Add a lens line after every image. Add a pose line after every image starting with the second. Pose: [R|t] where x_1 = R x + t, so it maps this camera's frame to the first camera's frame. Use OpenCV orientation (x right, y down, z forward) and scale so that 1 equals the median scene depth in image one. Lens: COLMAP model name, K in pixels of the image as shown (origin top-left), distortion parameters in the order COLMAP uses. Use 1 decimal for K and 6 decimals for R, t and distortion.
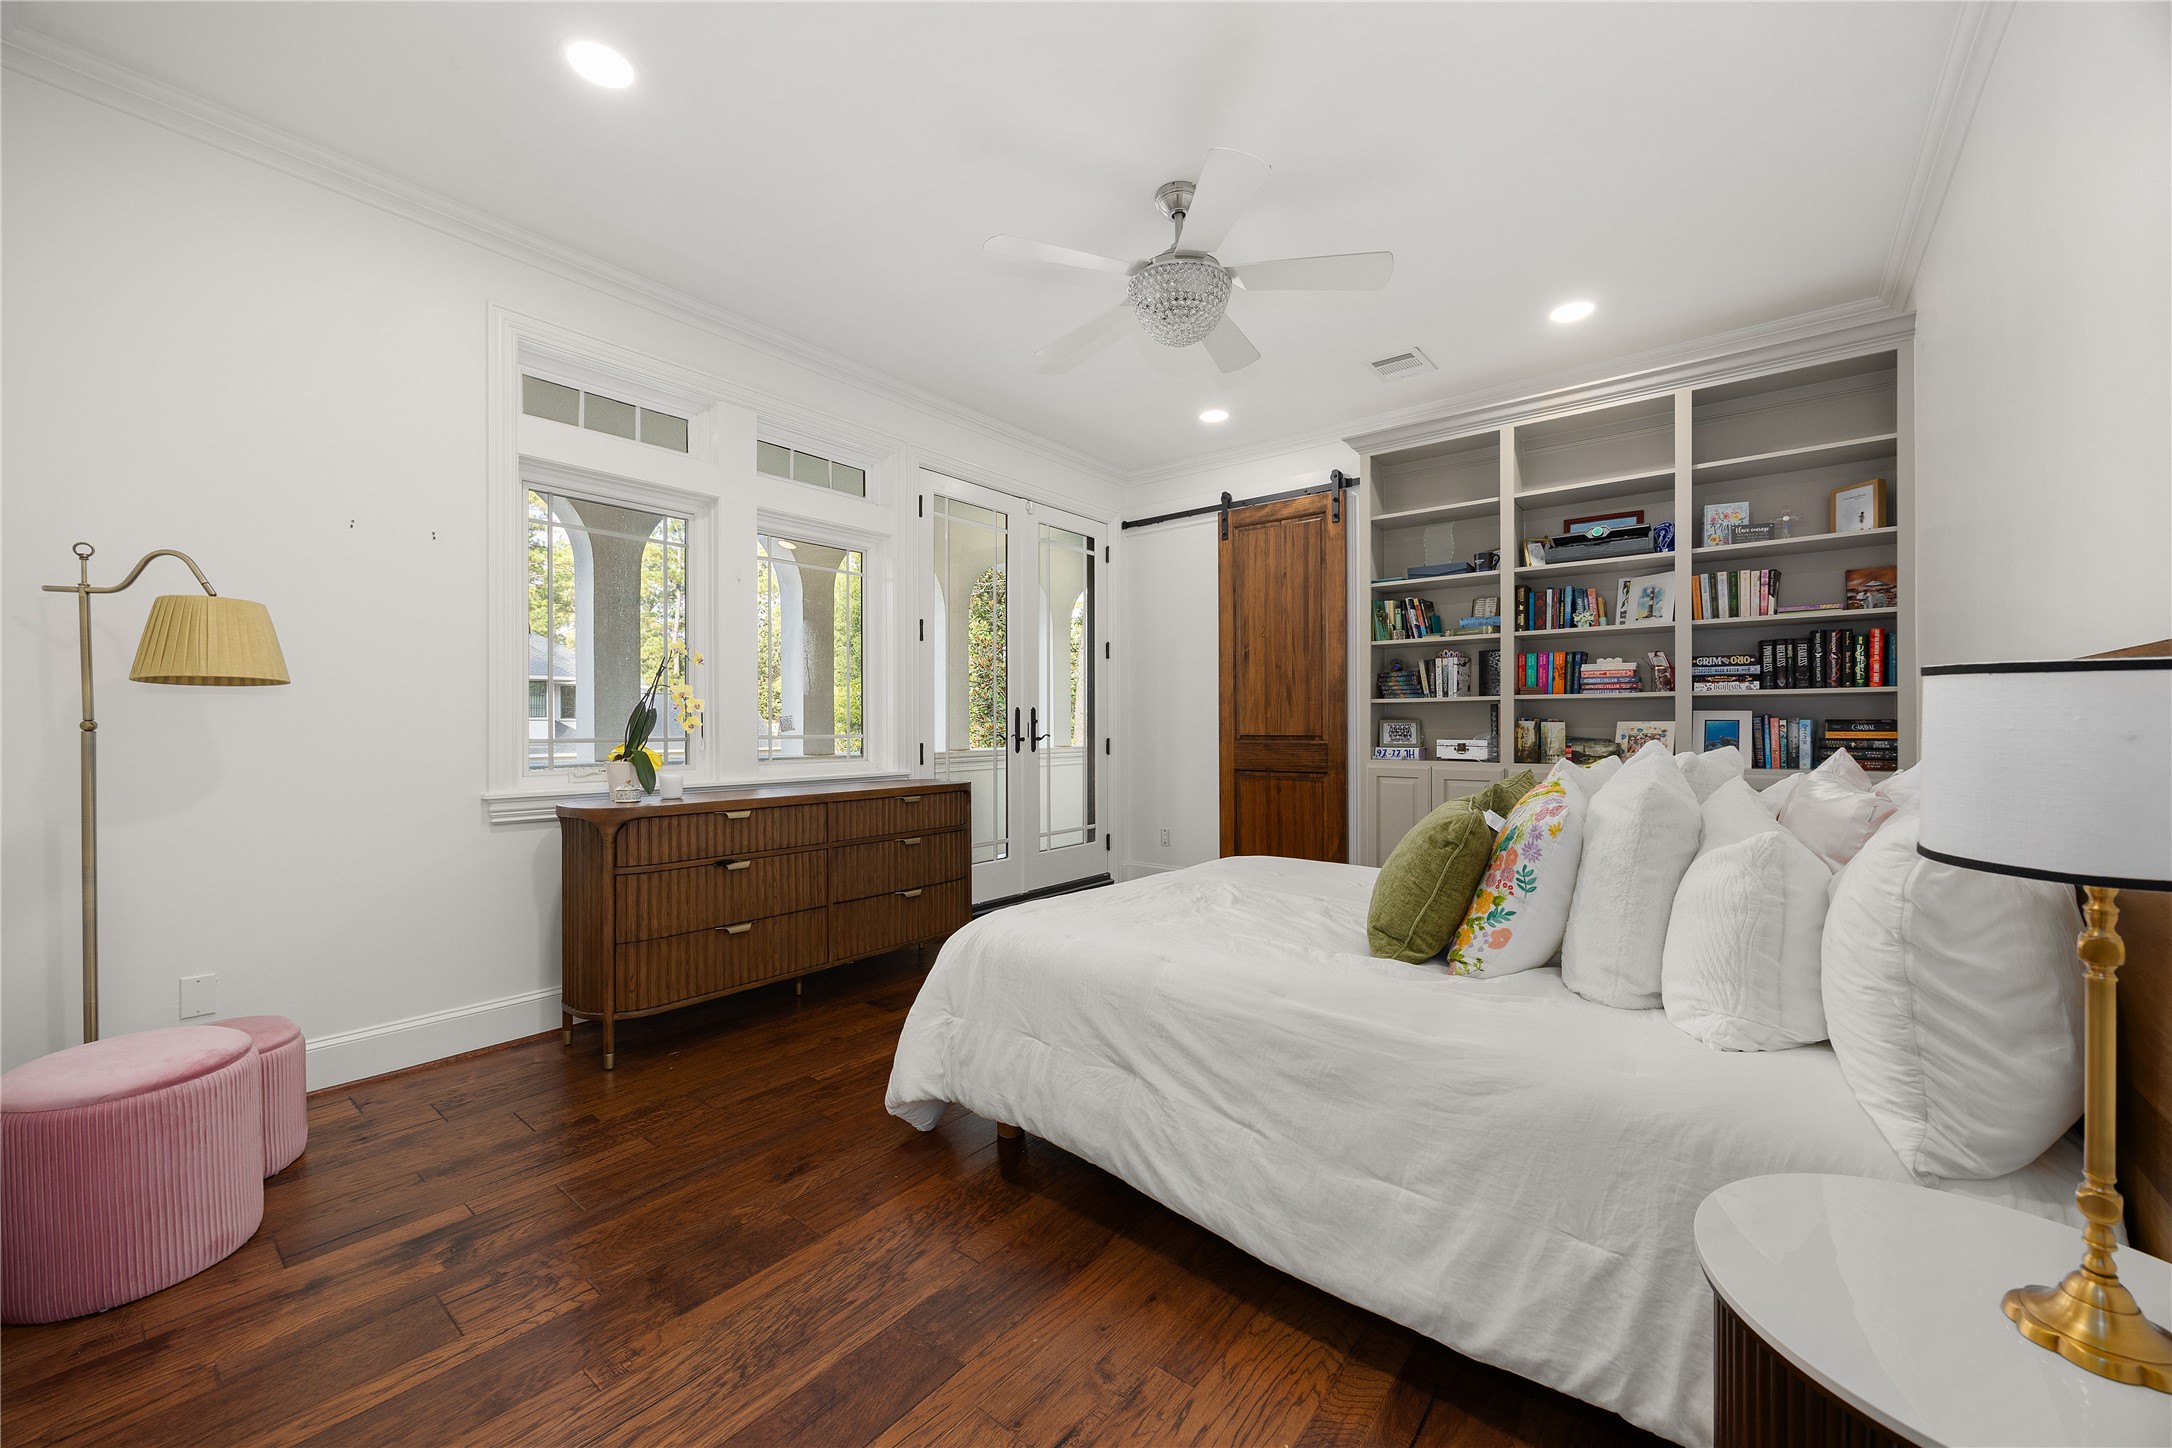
lens RADIAL K [[828.3, 0, 1084.3], [0, 828.3, 723.6], [0, 0, 1]] dist [0.000134, 0.000177]
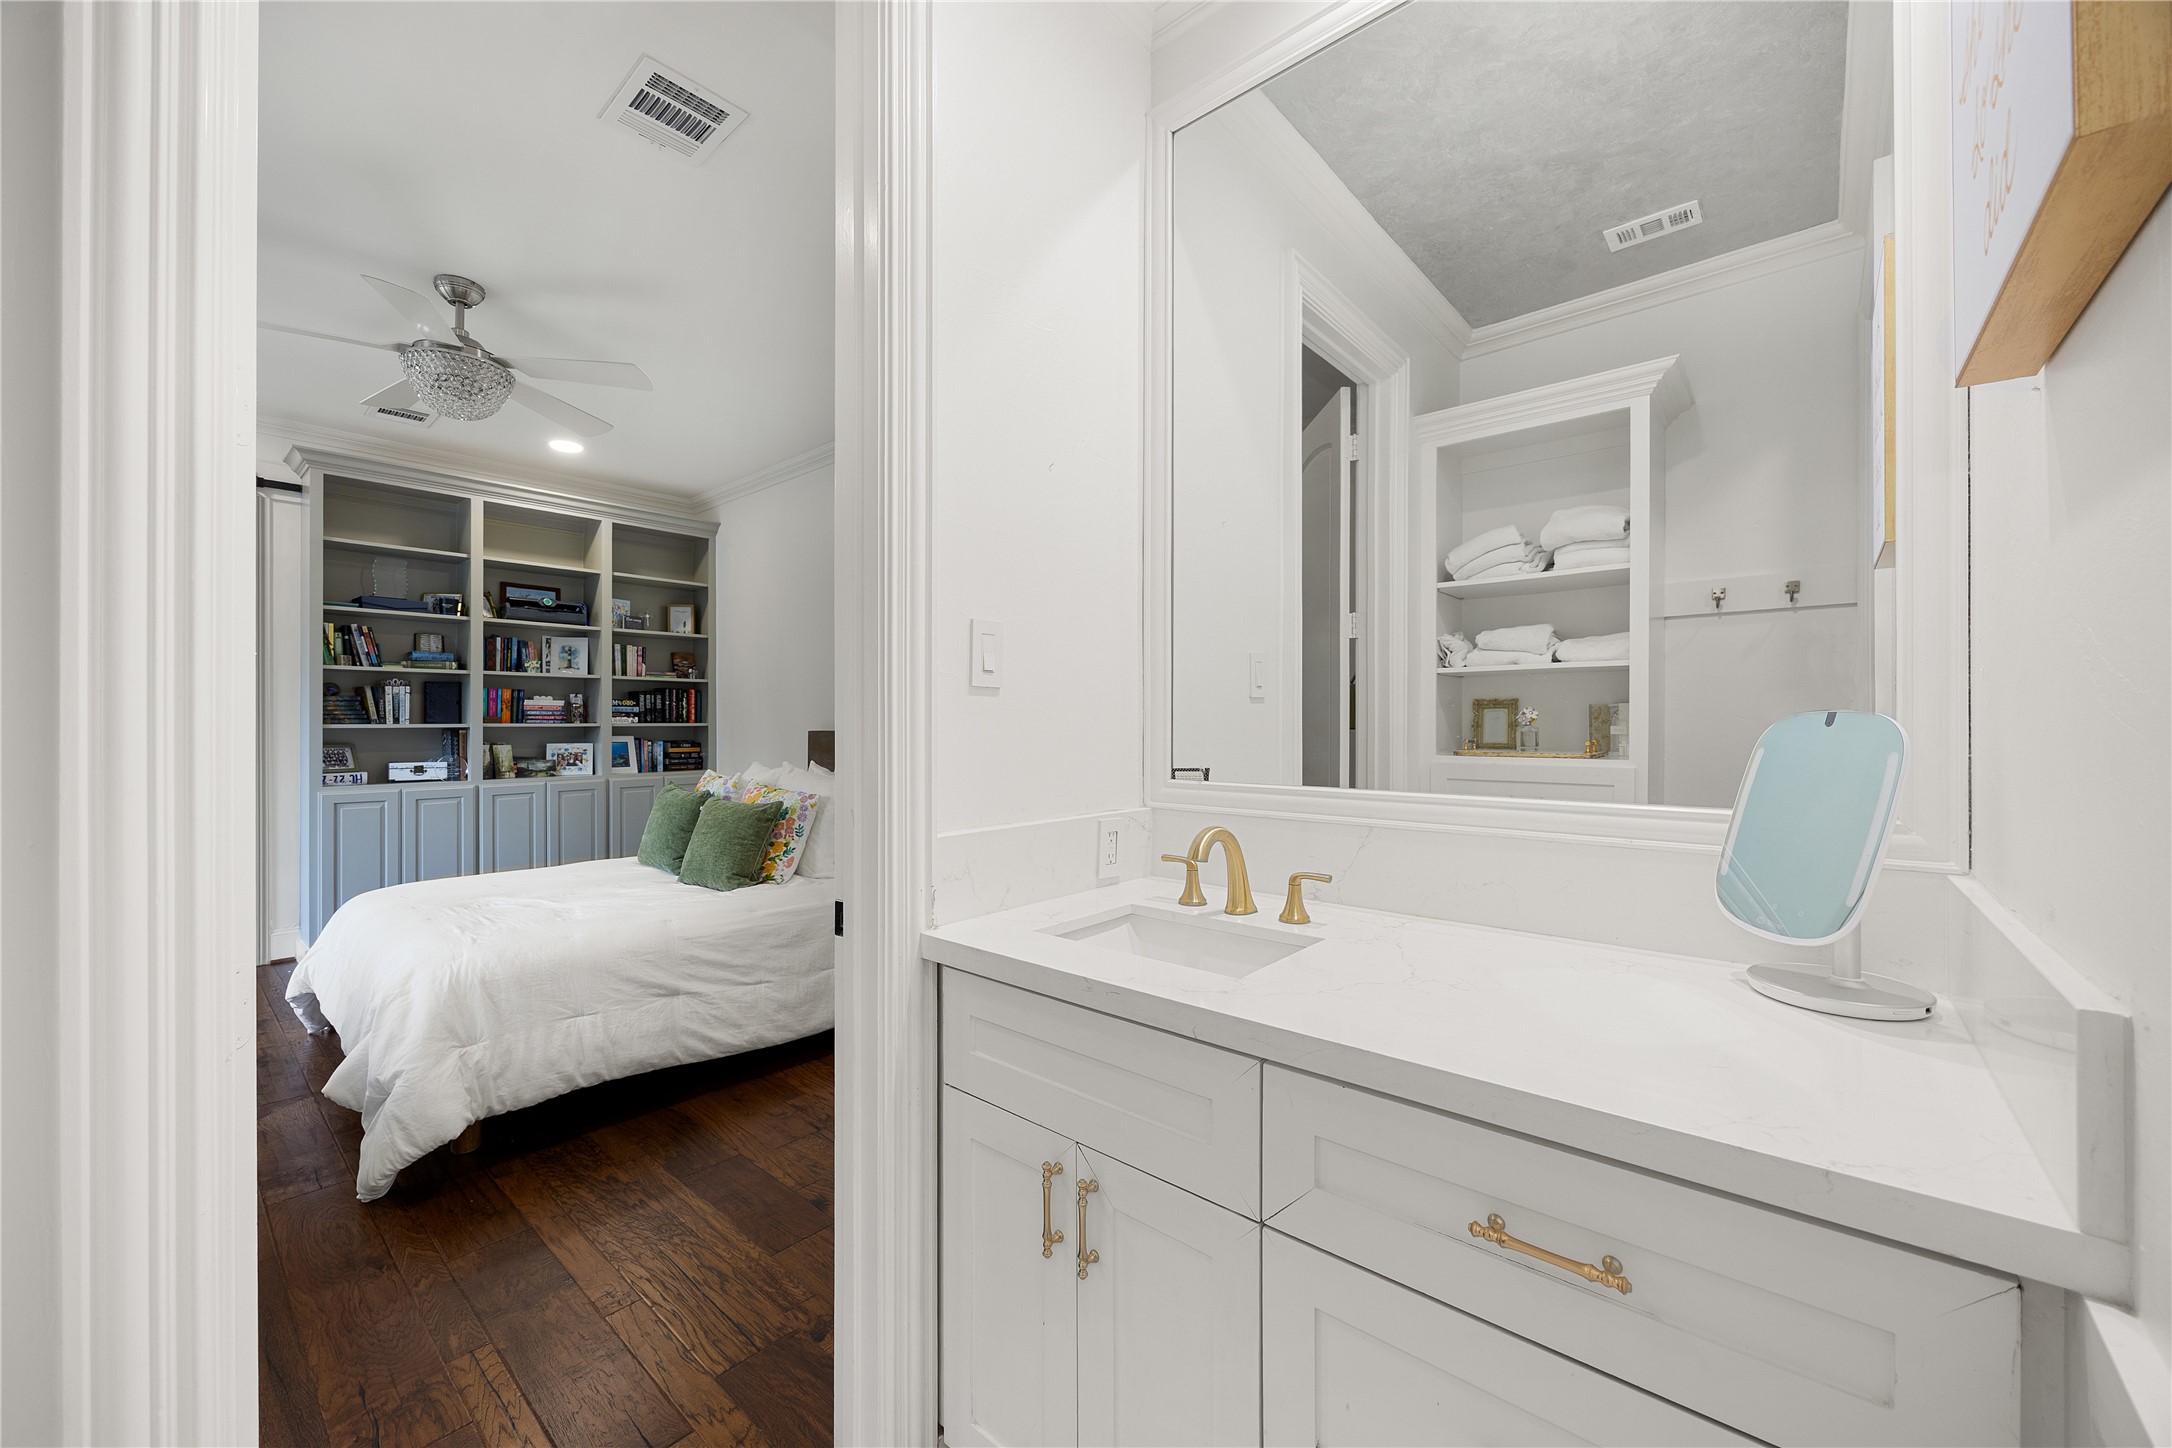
lens RADIAL K [[828.3, 0, 1086.1], [0, 828.3, 723.3], [0, 0, 1]] dist [0.000134, 0.000177]
pose [[0.025902, 0.001107, 0.999664, -0.681213], [-0.002463, 0.999996, -0.001043, -0.036922], [-0.999661, -0.002435, 0.025904, 0.097587]]
